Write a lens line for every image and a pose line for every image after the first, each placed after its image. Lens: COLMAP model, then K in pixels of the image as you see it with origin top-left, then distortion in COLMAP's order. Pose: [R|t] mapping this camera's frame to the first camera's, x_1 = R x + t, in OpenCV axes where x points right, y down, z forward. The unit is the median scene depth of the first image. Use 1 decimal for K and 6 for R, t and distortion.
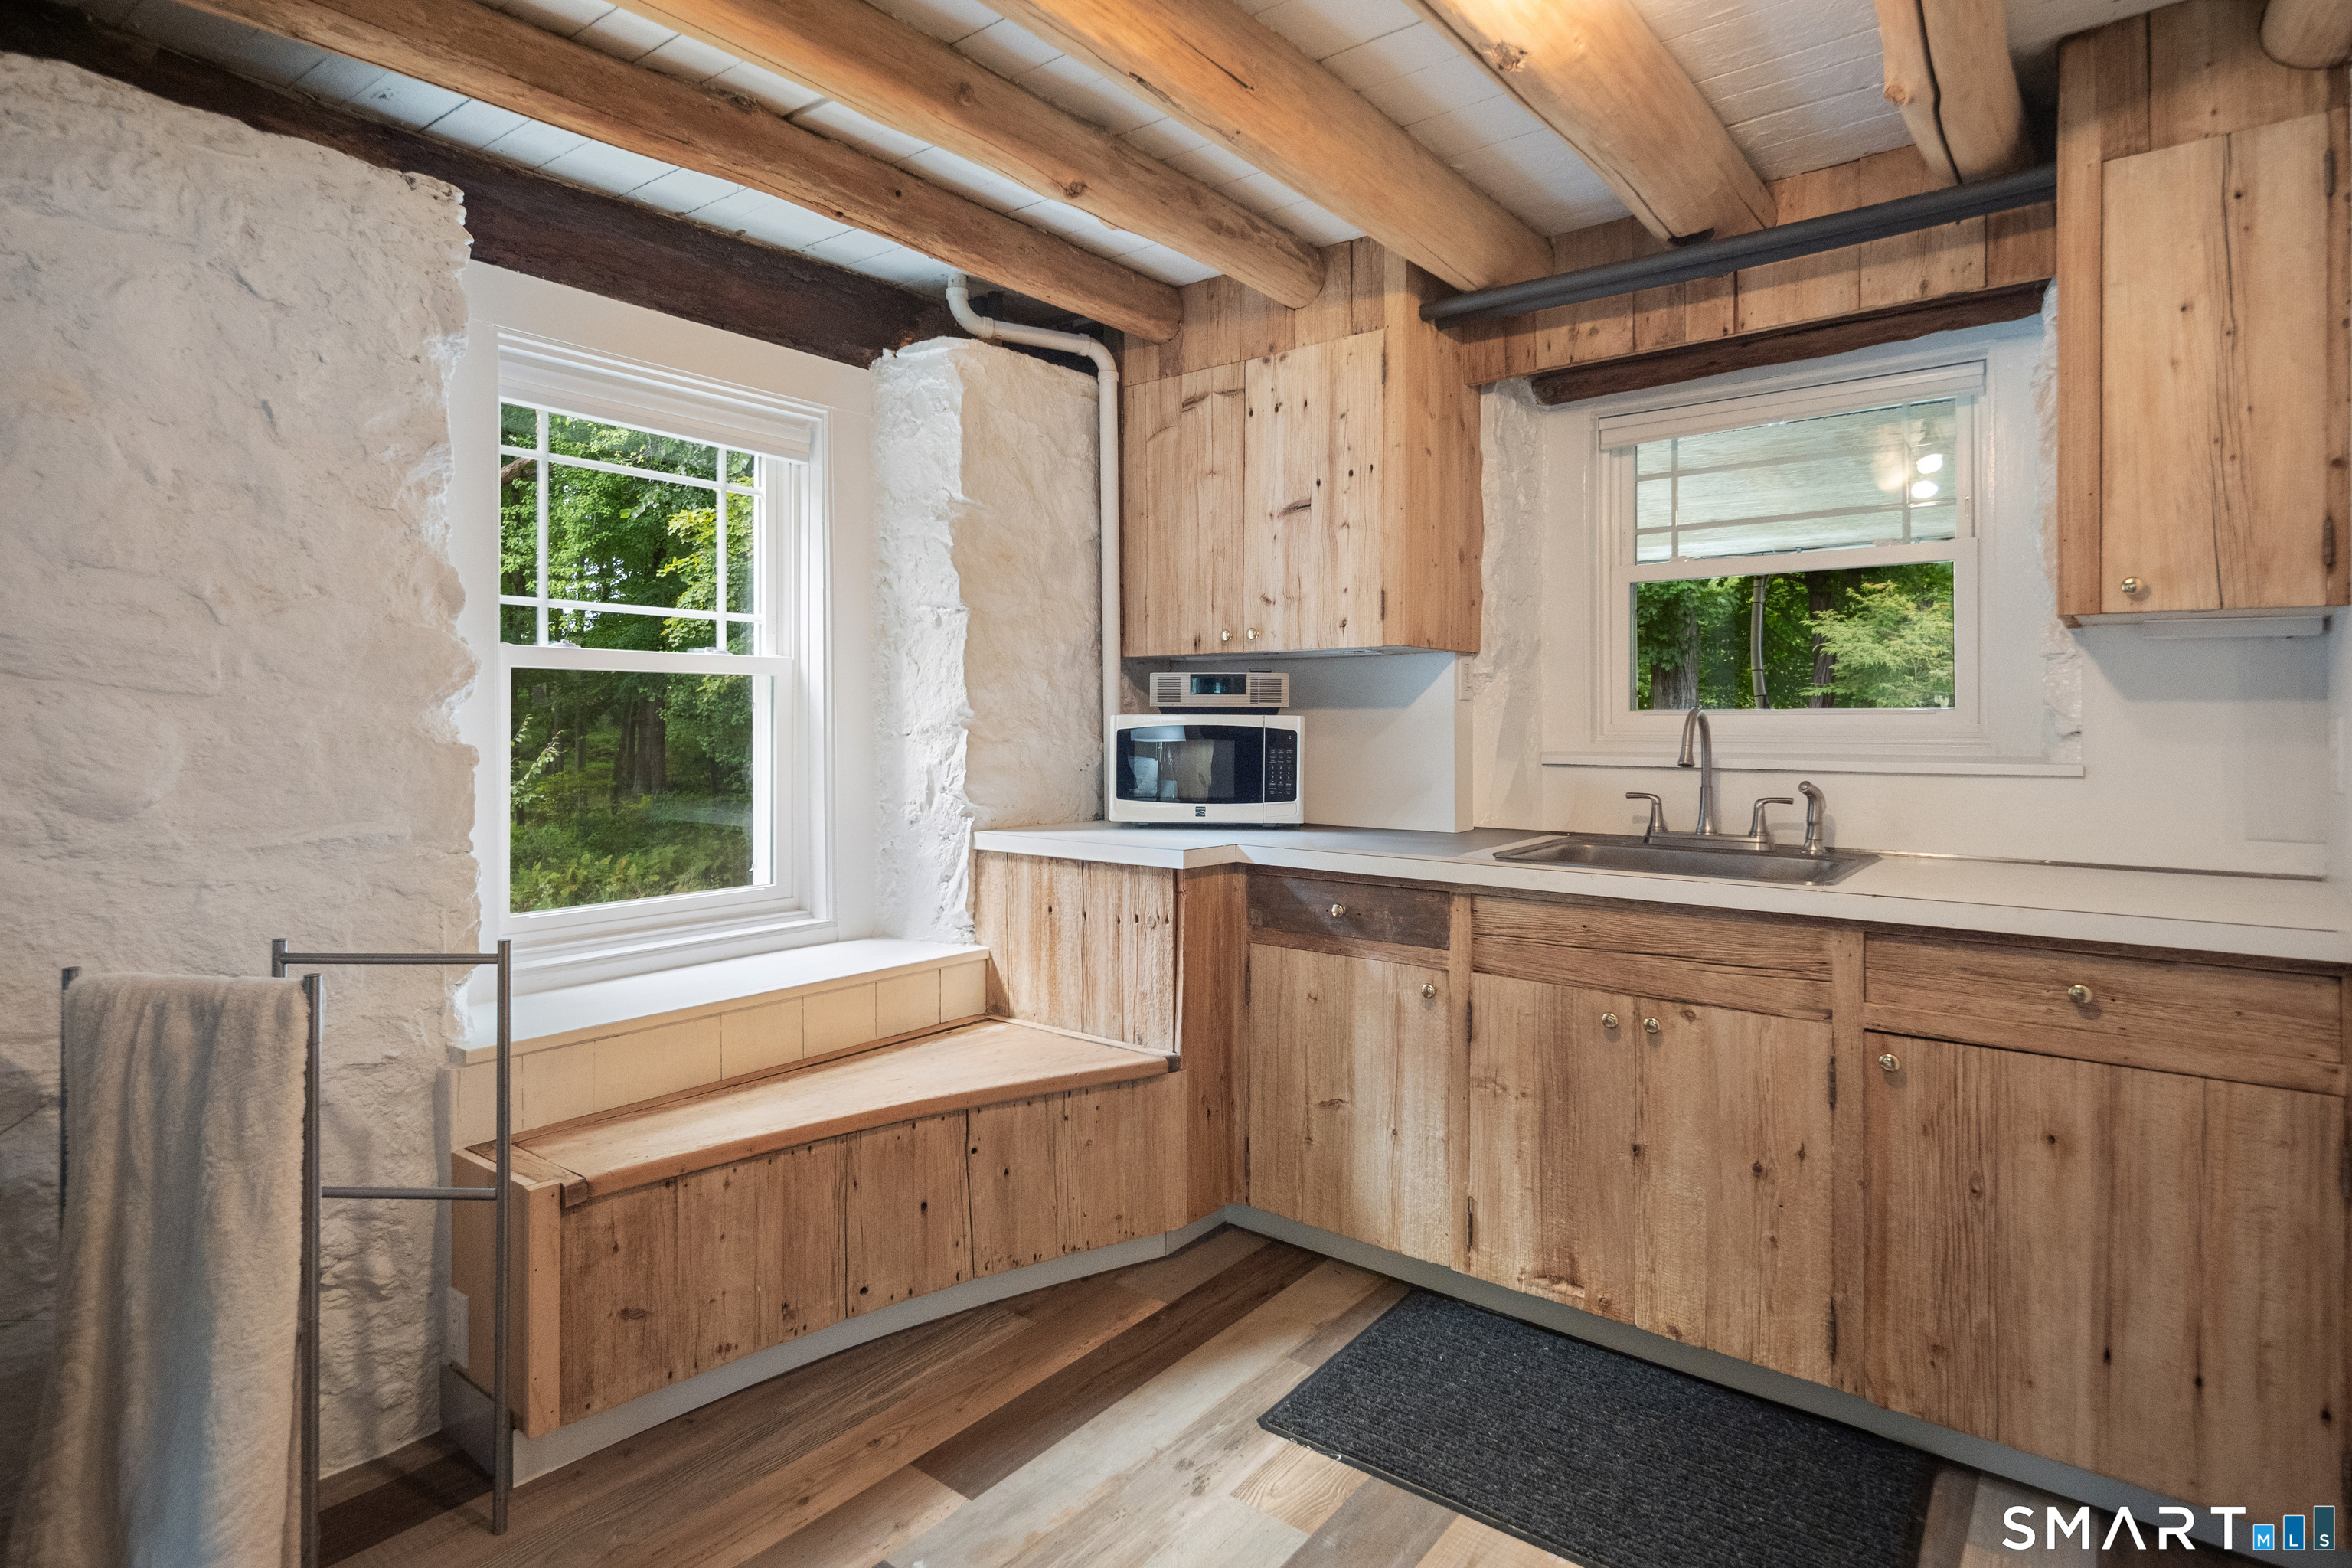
lens RADIAL K [[1204.2, 0, 1174.5], [0, 1204.2, 723.9], [0, 0, 1]] dist [0.000569, -0.001250]
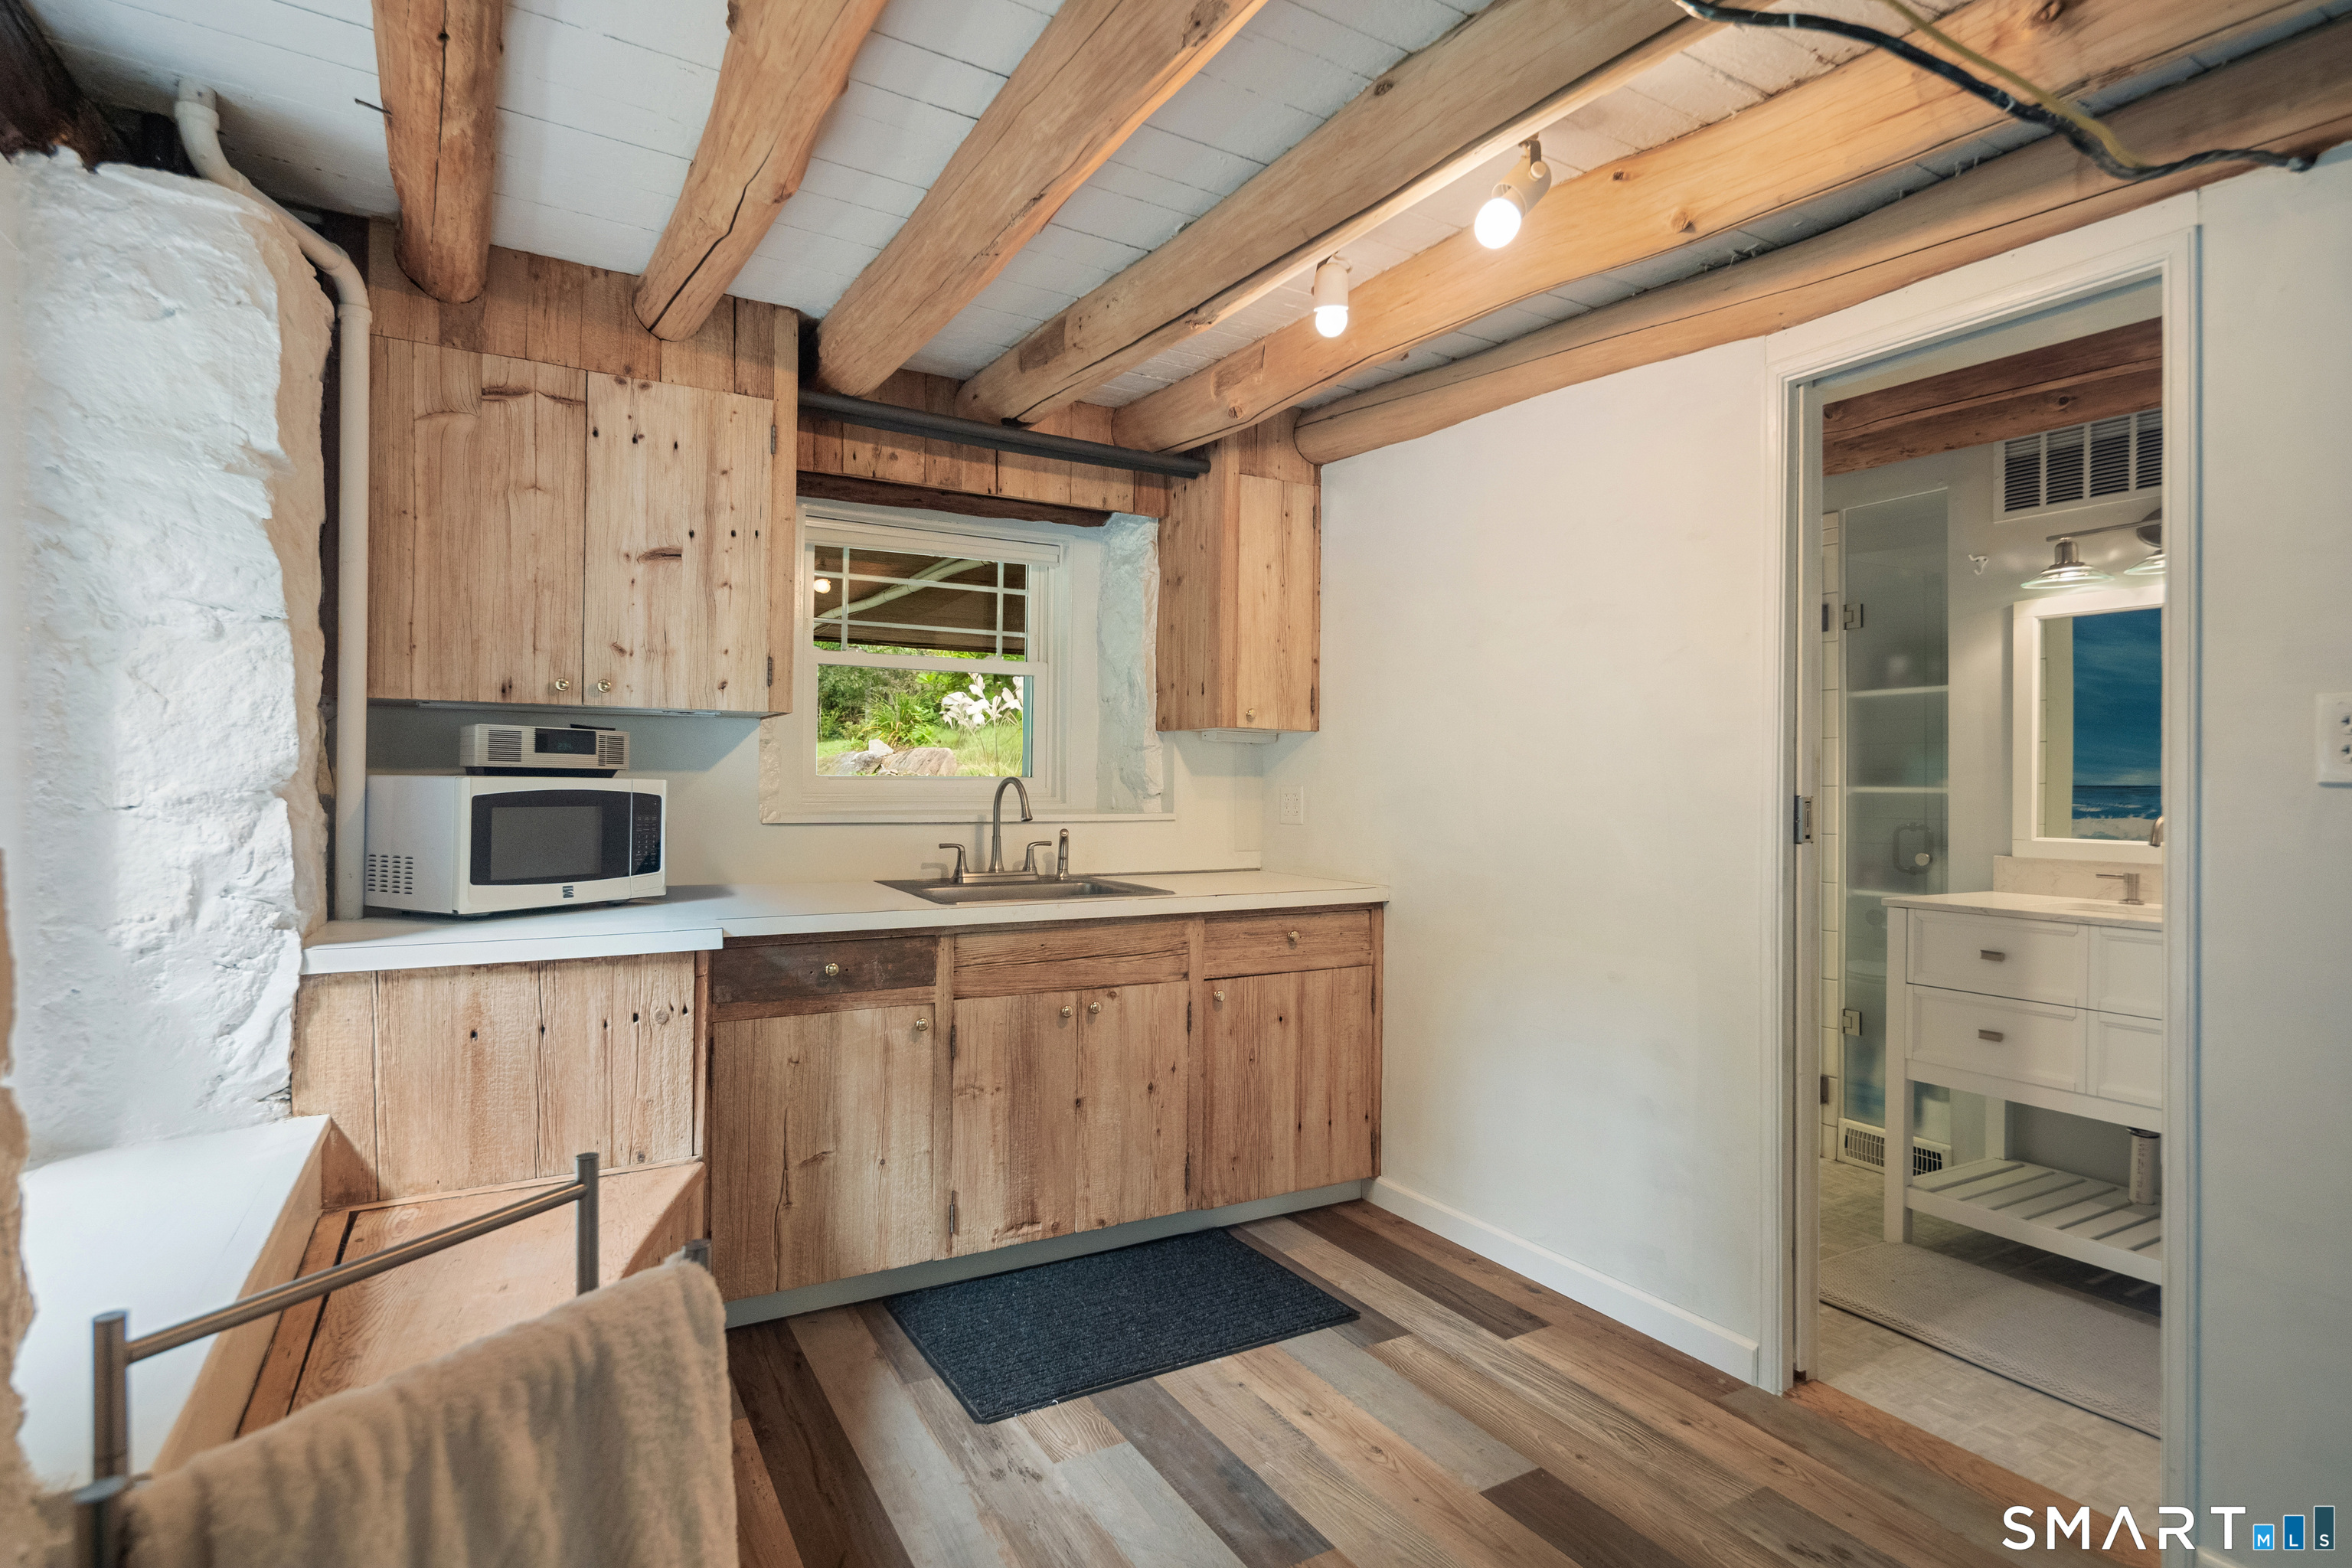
lens RADIAL K [[1172.6, 0, 1176.0], [0, 1172.6, 784.0], [0, 0, 1]] dist [0.002475, -0.000390]
pose [[0.370260, -0.000259, 0.928928, -0.715555], [-0.006601, 0.999974, 0.002910, -0.010163], [-0.928905, -0.007209, 0.370249, 0.360802]]
